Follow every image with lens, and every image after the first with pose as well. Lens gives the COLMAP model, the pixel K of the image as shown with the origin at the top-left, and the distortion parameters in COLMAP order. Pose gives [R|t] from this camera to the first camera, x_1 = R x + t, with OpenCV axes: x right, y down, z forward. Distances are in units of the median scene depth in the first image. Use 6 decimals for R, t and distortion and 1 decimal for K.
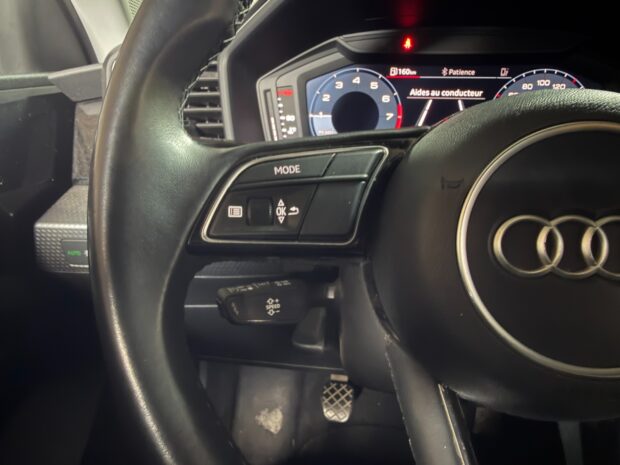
lens RADIAL K [[442.4, 0, 272.3], [0, 442.4, 228.8], [0, 0, 1]] dist [0.008015, -0.026380]
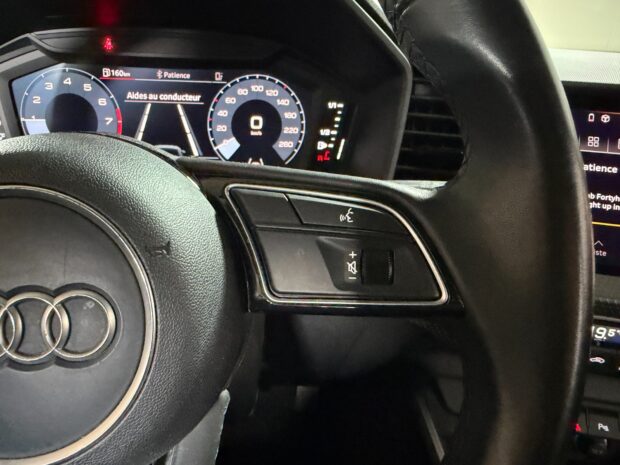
lens RADIAL K [[442.4, 0, 270.0], [0, 442.4, 232.2], [0, 0, 1]] dist [0.008015, -0.026380]
pose [[0.977823, -0.051433, 0.203018, 0.413920], [0.037806, 0.996800, 0.070437, -0.076193], [-0.205991, -0.061200, 0.976638, 0.004629]]
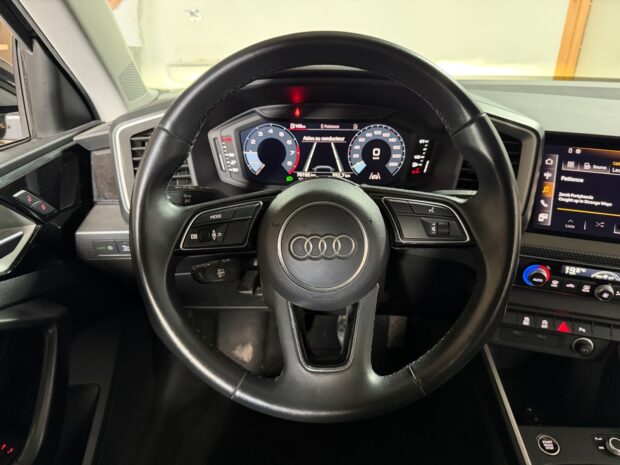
lens RADIAL K [[442.4, 0, 310.3], [0, 442.4, 232.4], [0, 0, 1]] dist [0.008015, -0.026380]
pose [[0.990831, -0.059557, 0.121276, 0.119740], [0.046649, 0.993204, 0.106625, -0.137817], [-0.126802, -0.099990, 0.986876, -0.688841]]
